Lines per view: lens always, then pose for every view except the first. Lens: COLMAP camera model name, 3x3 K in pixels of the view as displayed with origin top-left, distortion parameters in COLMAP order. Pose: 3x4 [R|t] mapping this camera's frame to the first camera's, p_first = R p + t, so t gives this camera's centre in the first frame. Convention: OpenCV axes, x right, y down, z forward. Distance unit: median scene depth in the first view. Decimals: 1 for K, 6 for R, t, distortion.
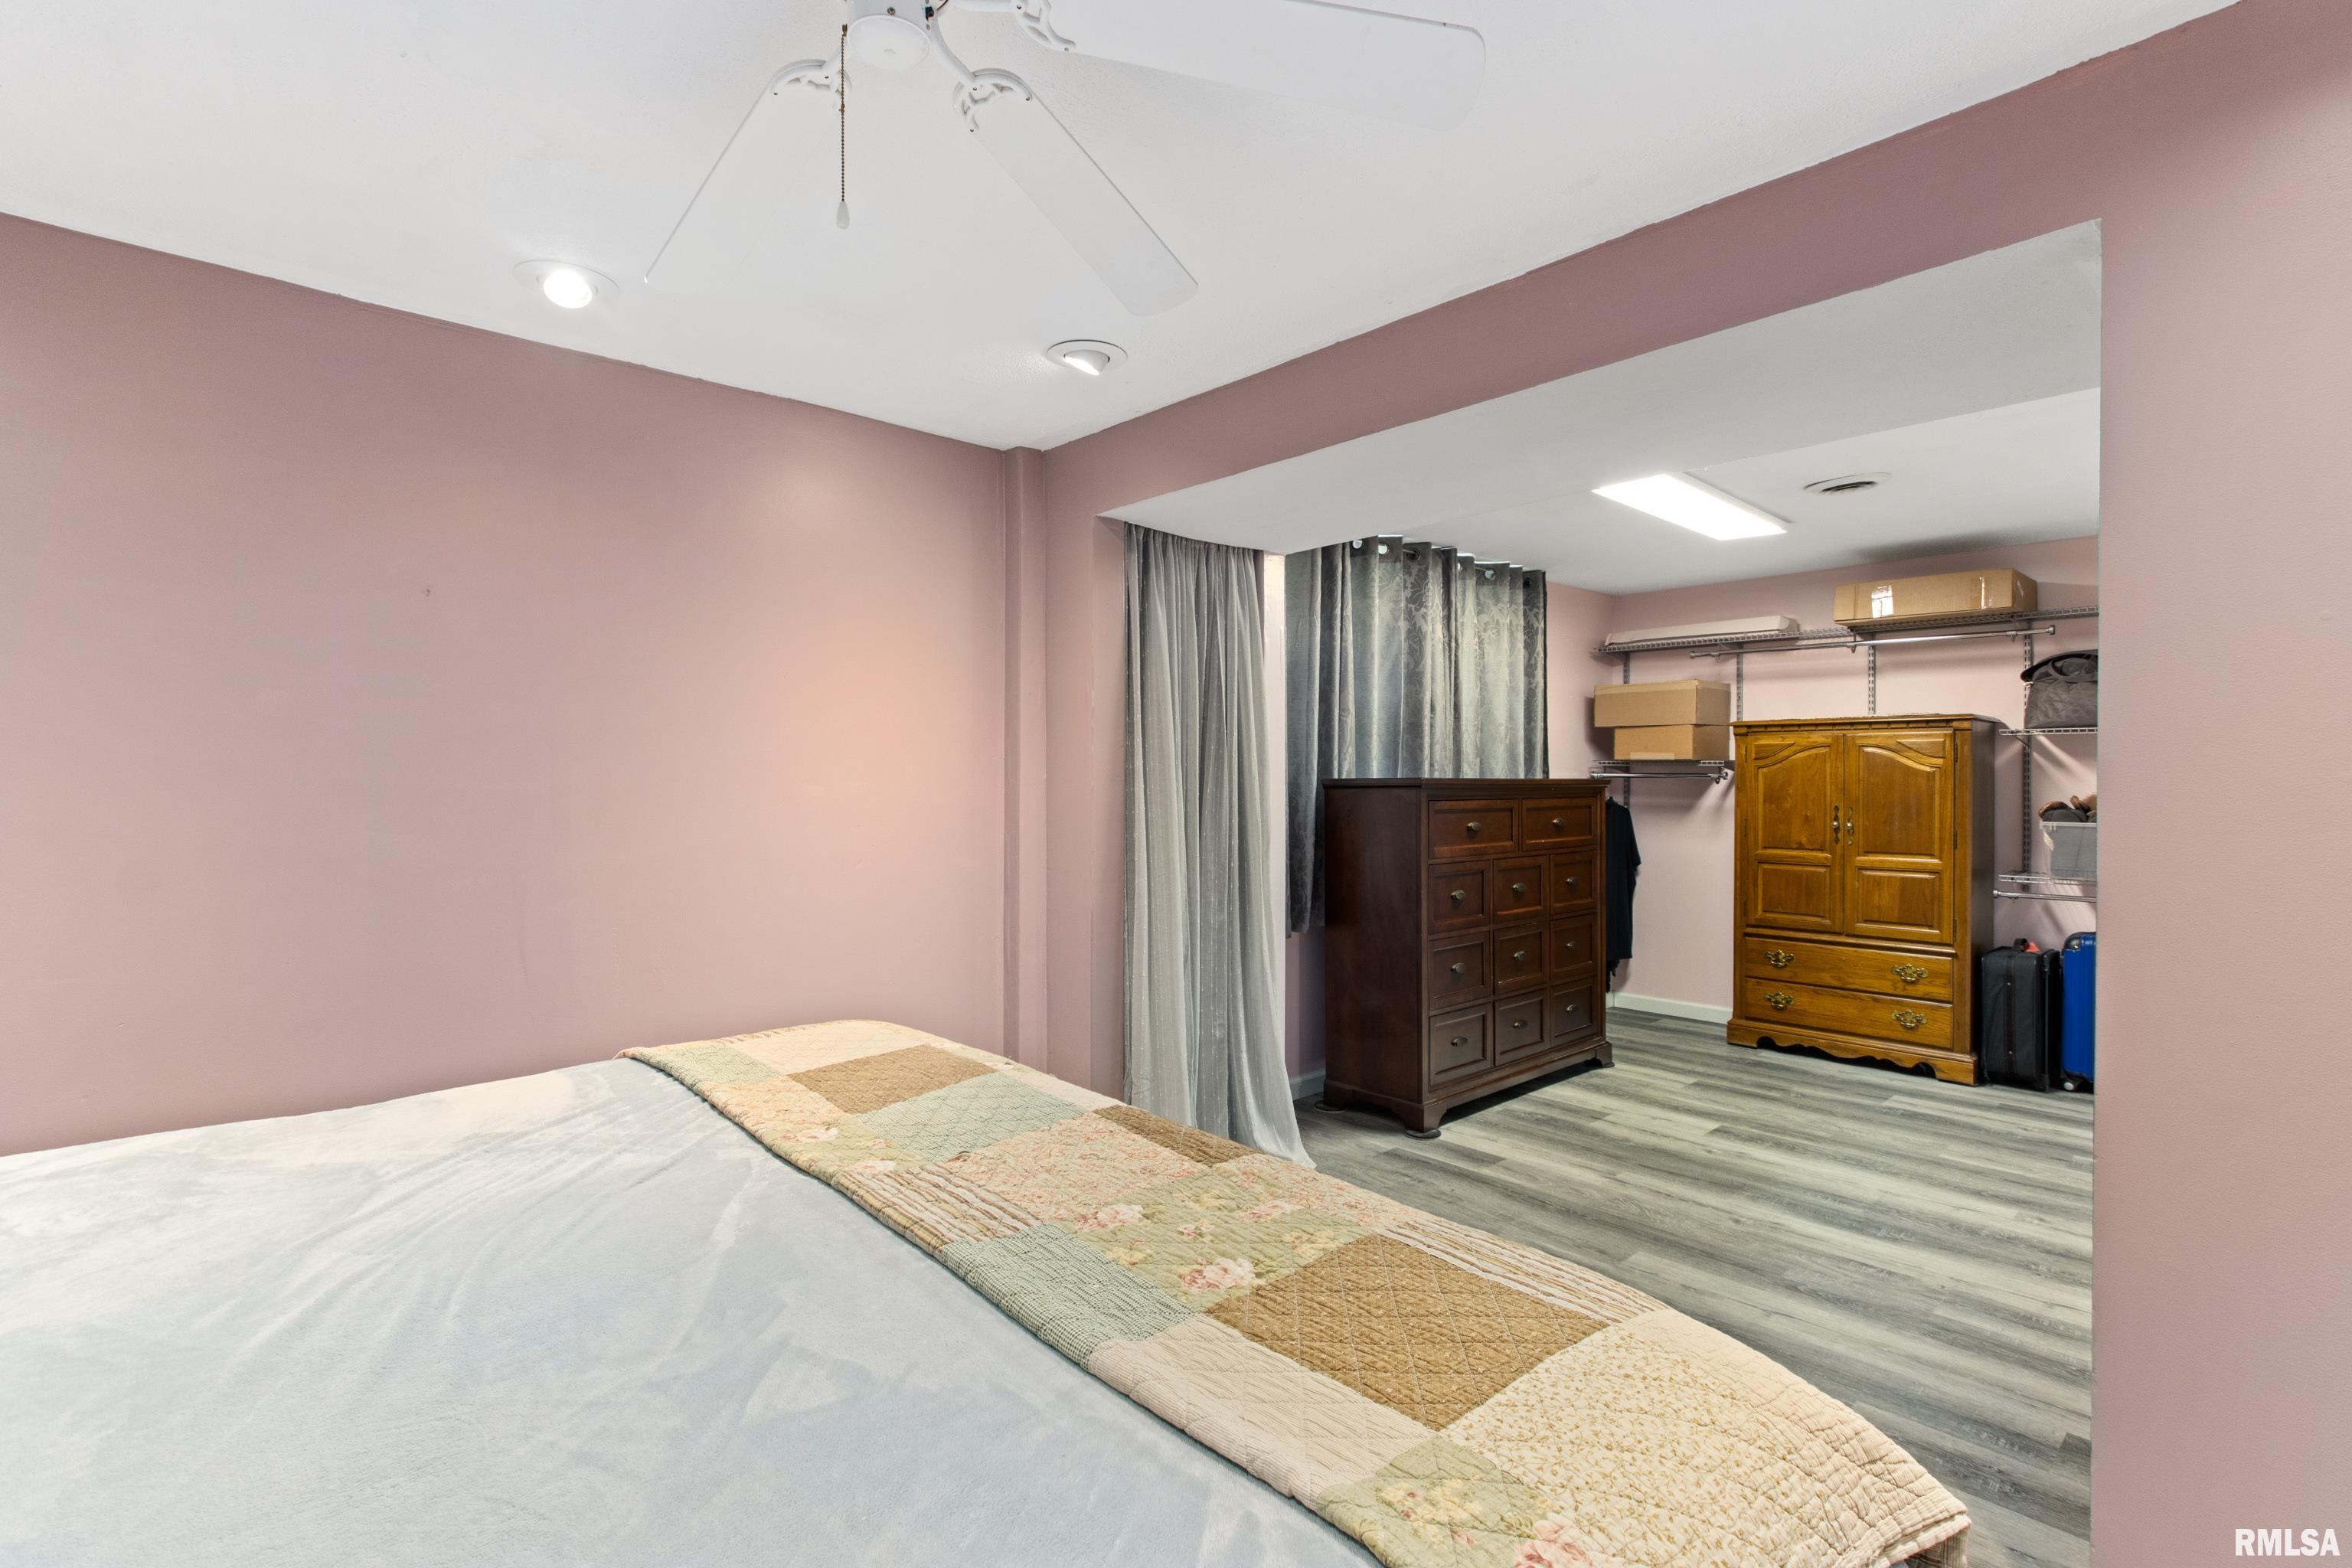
lens RADIAL K [[1065.6, 0, 1171.5], [0, 1065.6, 794.3], [0, 0, 1]] dist [-0.009103, -0.000343]
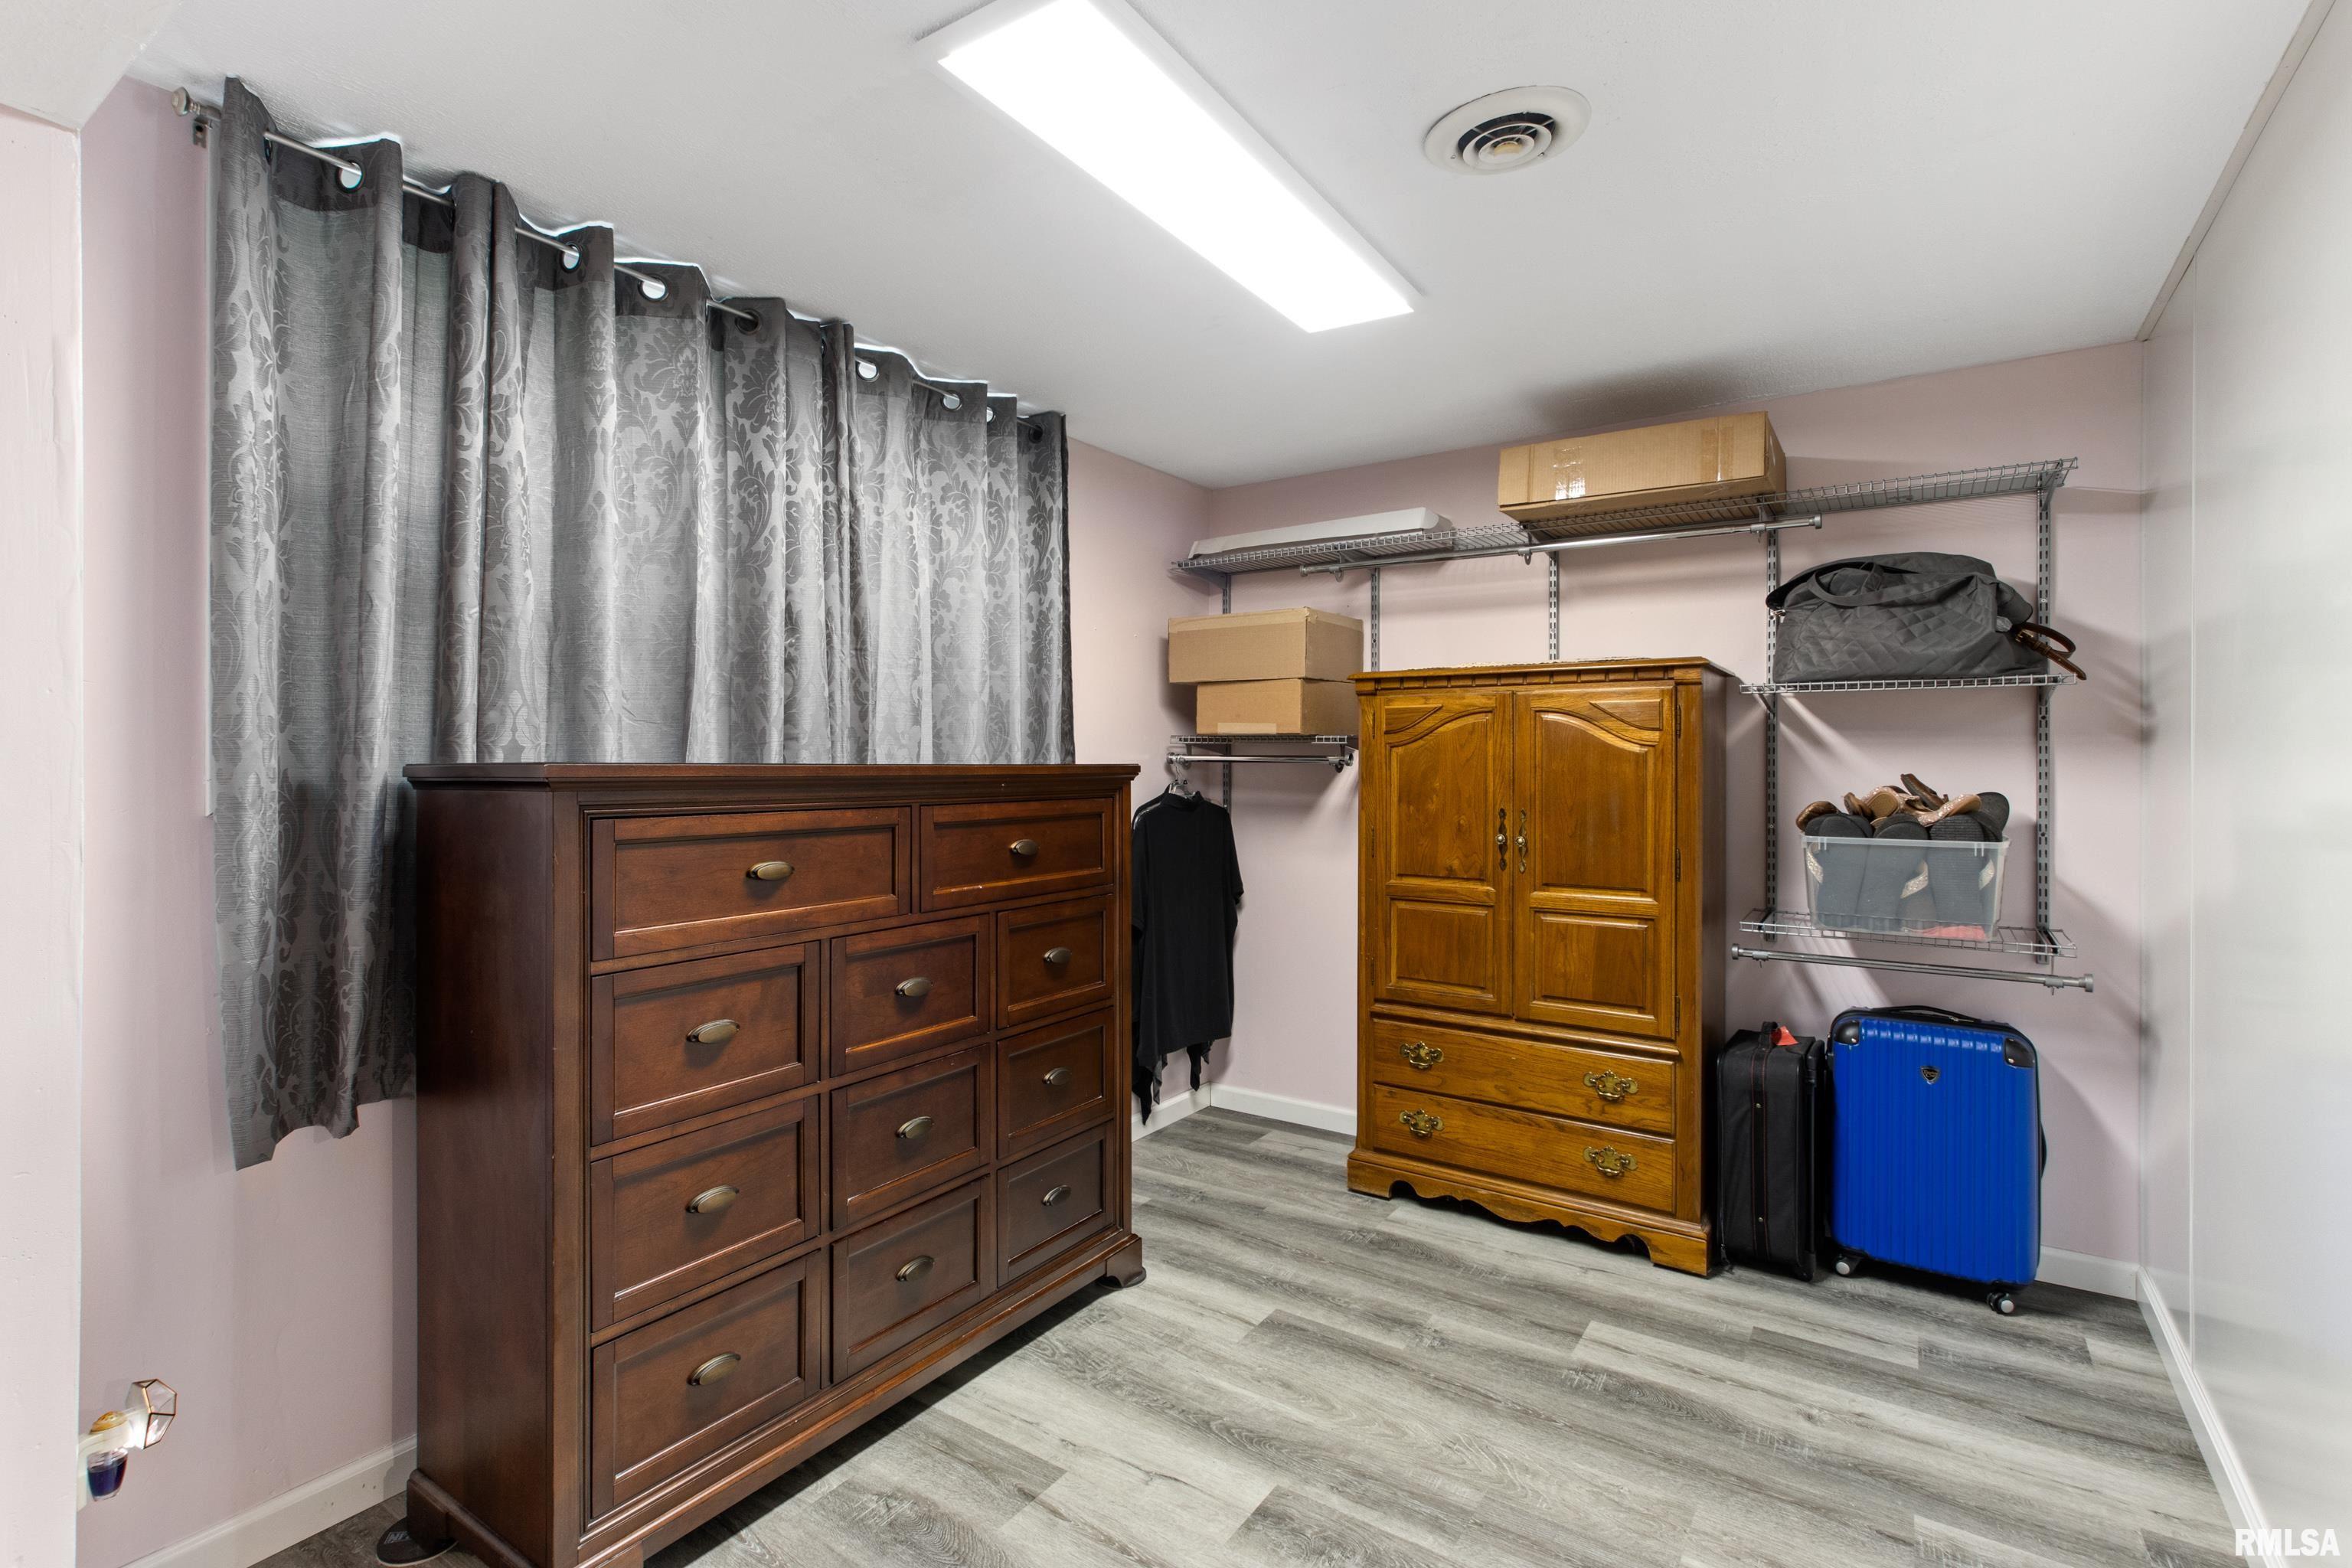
lens RADIAL K [[1082.8, 0, 1176.0], [0, 1082.8, 784.0], [0, 0, 1]] dist [0.004537, 0.000030]
pose [[0.969771, -0.004015, 0.243984, 0.298380], [0.002670, 0.999979, 0.005840, -0.007603], [-0.244002, -0.005012, 0.969762, 0.450623]]
